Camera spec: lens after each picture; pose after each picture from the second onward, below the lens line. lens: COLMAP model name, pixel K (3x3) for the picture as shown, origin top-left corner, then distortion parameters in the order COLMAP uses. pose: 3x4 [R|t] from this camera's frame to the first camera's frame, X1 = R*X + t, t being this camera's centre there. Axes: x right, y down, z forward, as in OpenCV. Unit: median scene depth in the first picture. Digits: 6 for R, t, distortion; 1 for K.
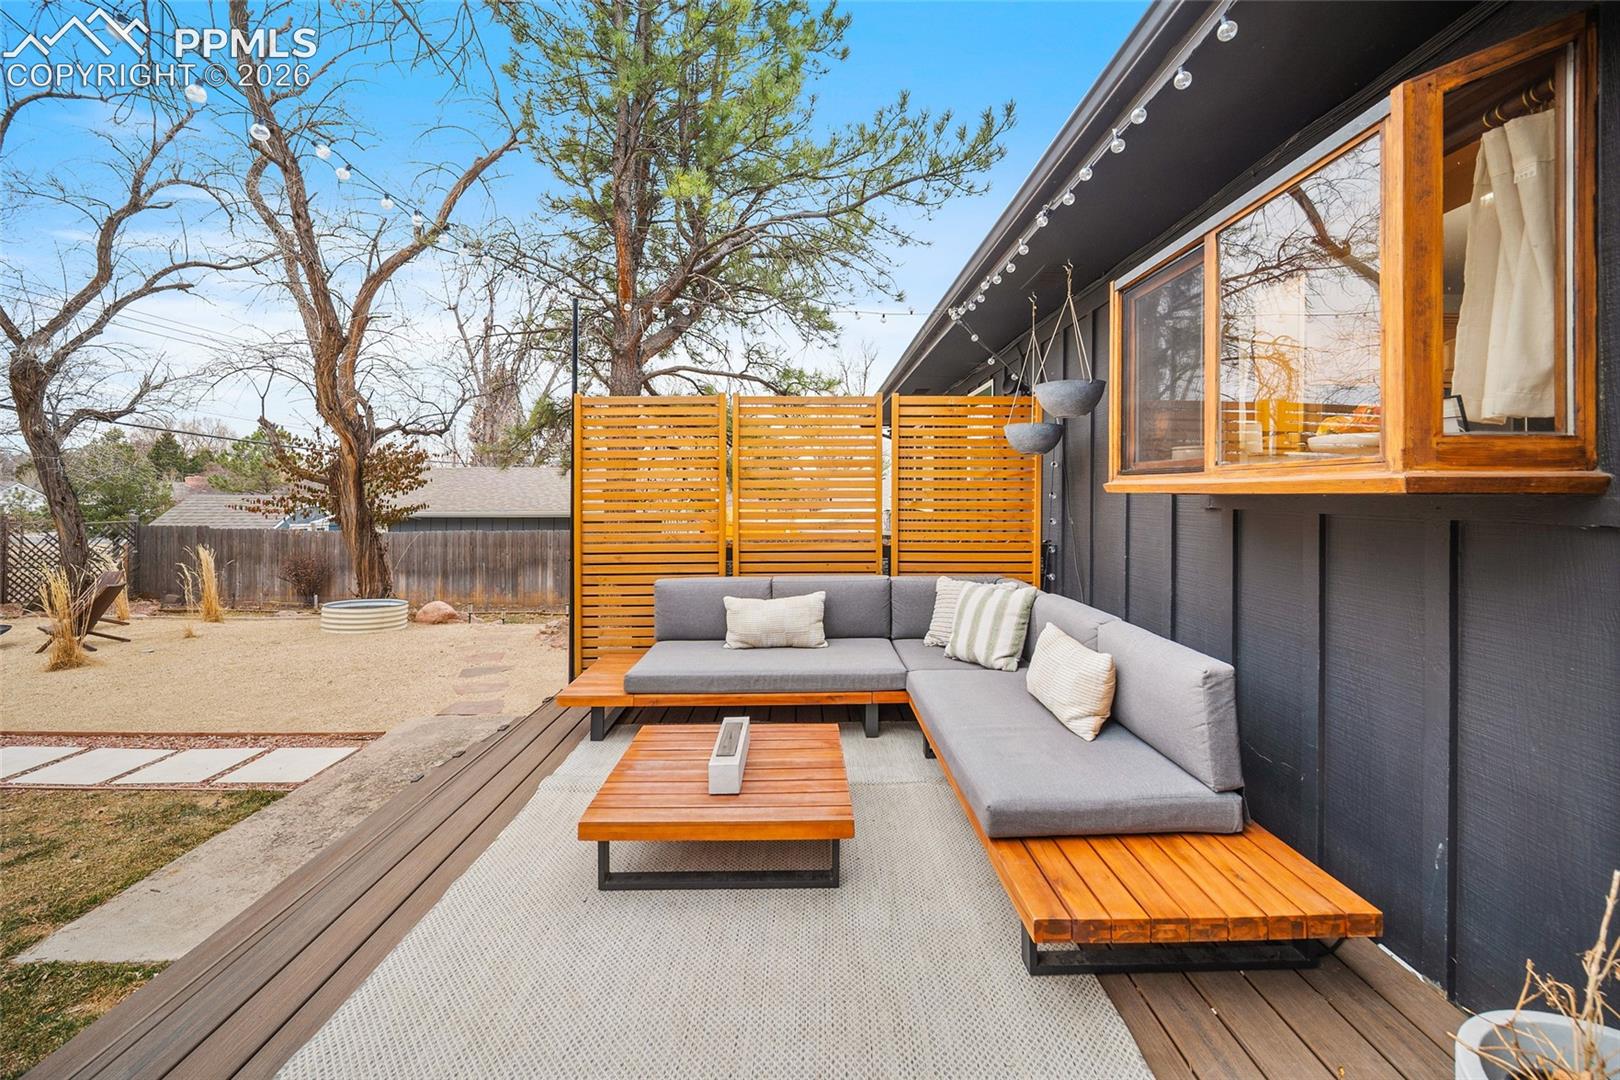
lens RADIAL K [[652.5, 0, 838.5], [0, 652.5, 513.3], [0, 0, 1]] dist [-0.002561, 0.000012]
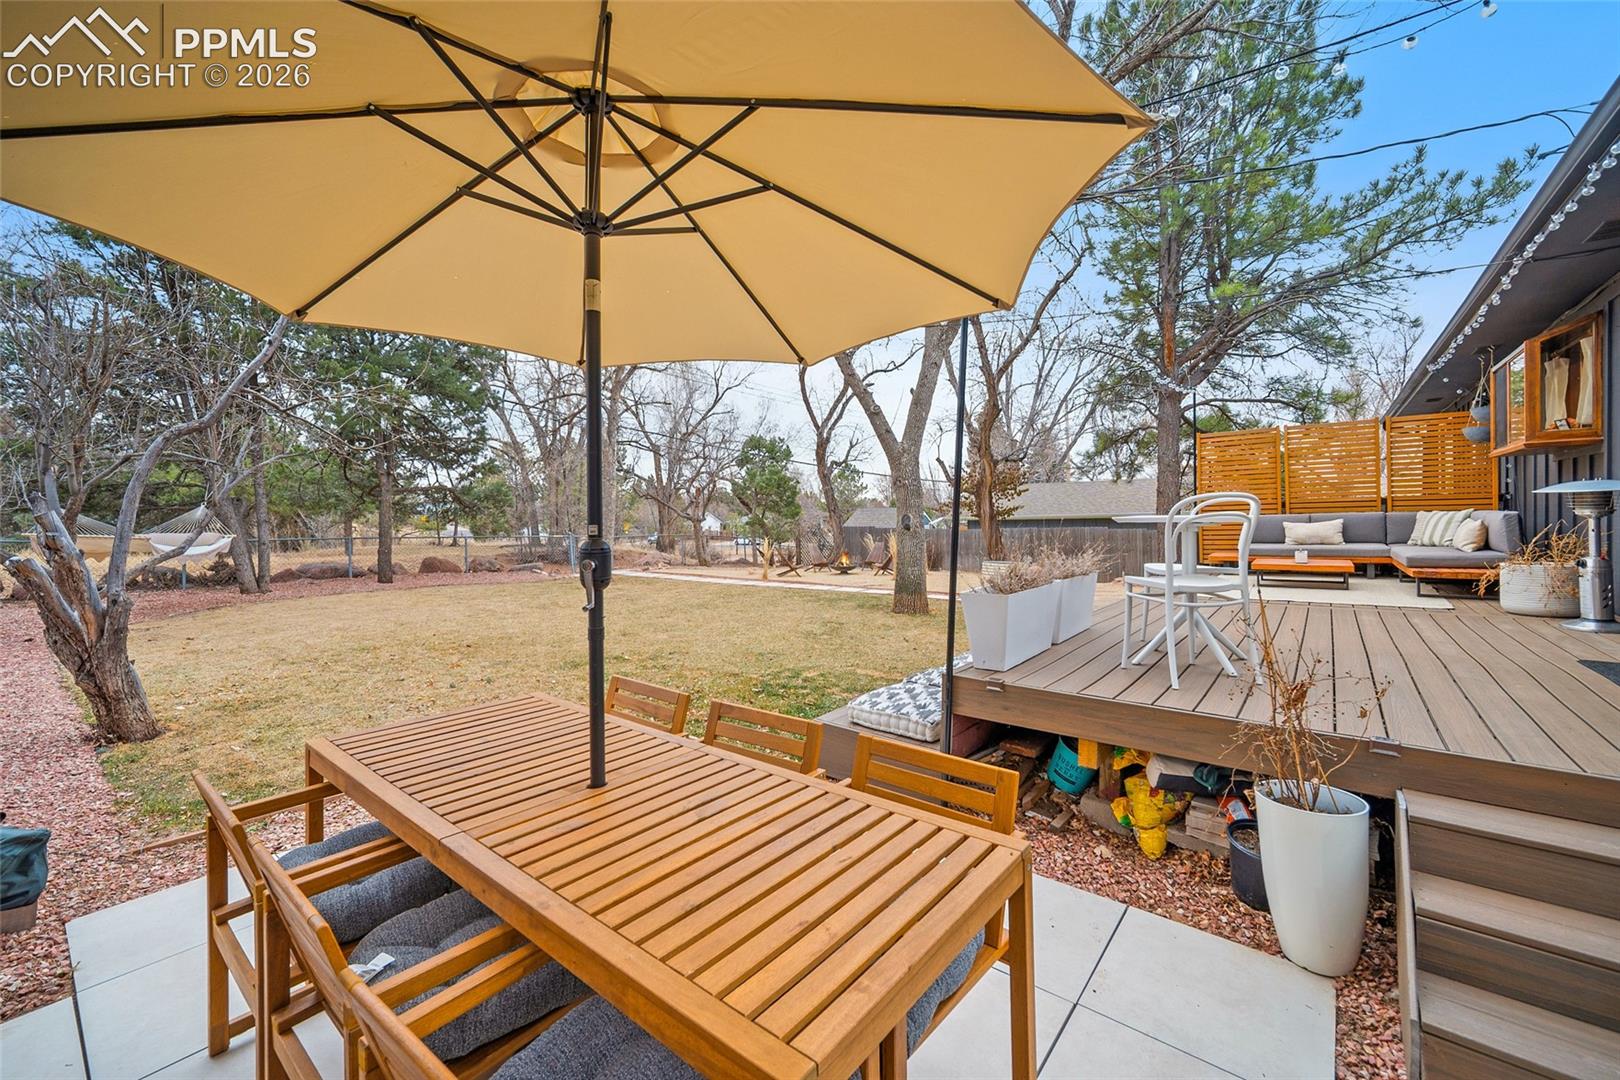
lens RADIAL K [[652.5, 0, 838.5], [0, 652.5, 513.3], [0, 0, 1]] dist [-0.002561, 0.000012]
pose [[0.773482, -0.019479, -0.633519, 0.018707], [0.001467, 0.999580, -0.028944, 0.059702], [0.633816, 0.021458, 0.773186, -0.588908]]
